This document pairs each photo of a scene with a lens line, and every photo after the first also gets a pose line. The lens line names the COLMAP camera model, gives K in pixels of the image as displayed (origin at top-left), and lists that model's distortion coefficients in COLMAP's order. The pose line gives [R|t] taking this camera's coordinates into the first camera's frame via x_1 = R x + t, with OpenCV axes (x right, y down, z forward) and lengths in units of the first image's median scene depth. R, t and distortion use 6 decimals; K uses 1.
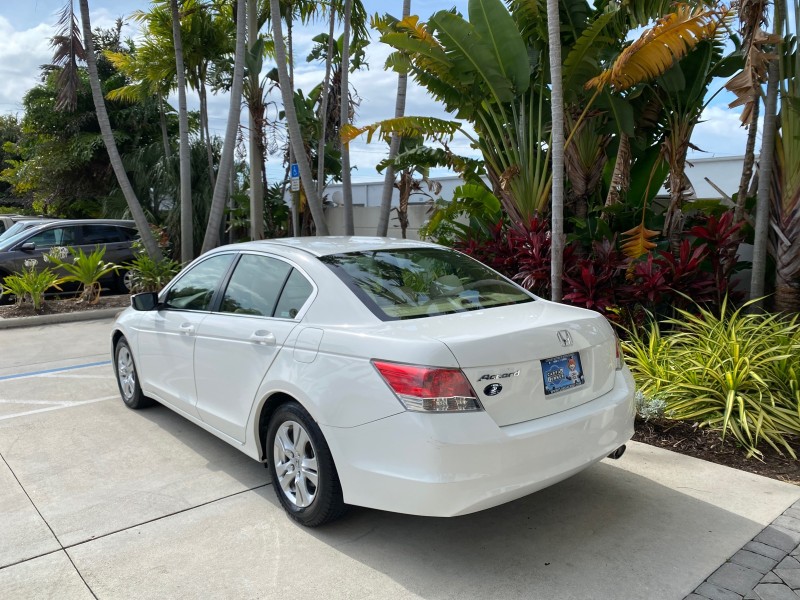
lens RADIAL K [[616.7, 0, 401.7], [0, 616.7, 301.7], [0, 0, 1]] dist [0.010993, -0.007615]
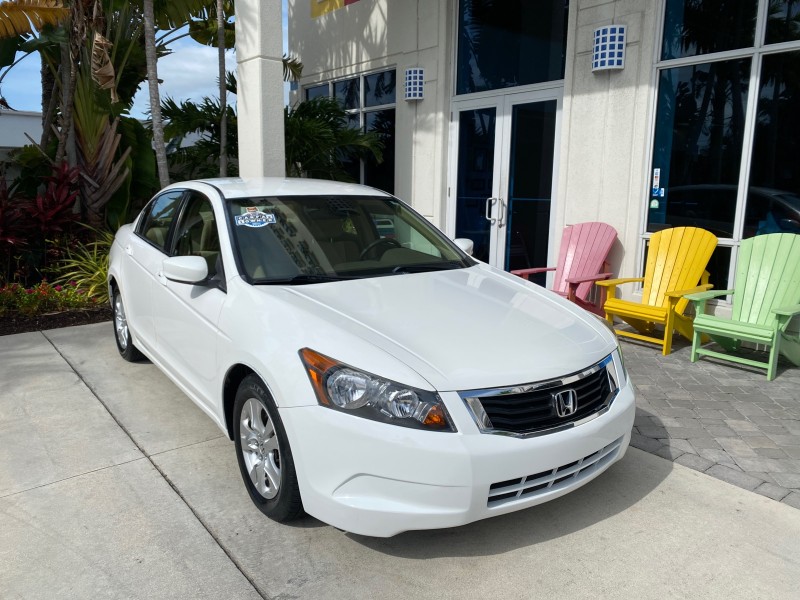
lens RADIAL K [[616.7, 0, 395.2], [0, 616.7, 303.4], [0, 0, 1]] dist [0.010993, -0.007615]
pose [[0.061884, -0.194269, 0.978994, -0.810410], [0.114032, 0.975828, 0.186433, -0.016036], [-0.991548, 0.100099, 0.082541, 0.218844]]
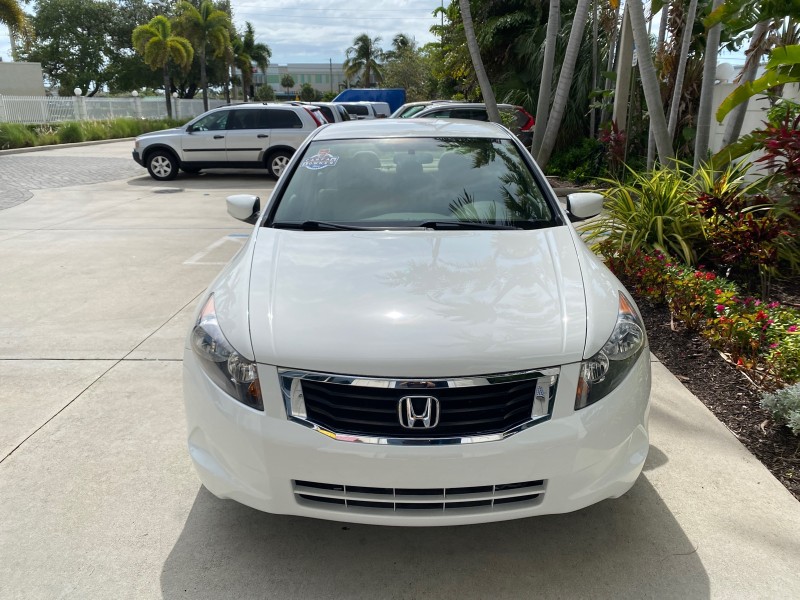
lens RADIAL K [[616.7, 0, 395.6], [0, 616.7, 295.3], [0, 0, 1]] dist [0.010993, -0.007615]
pose [[0.737146, 0.194199, -0.647227, 0.366072], [-0.083566, 0.976660, 0.197869, -0.022664], [0.670547, -0.091773, 0.736169, 0.226091]]
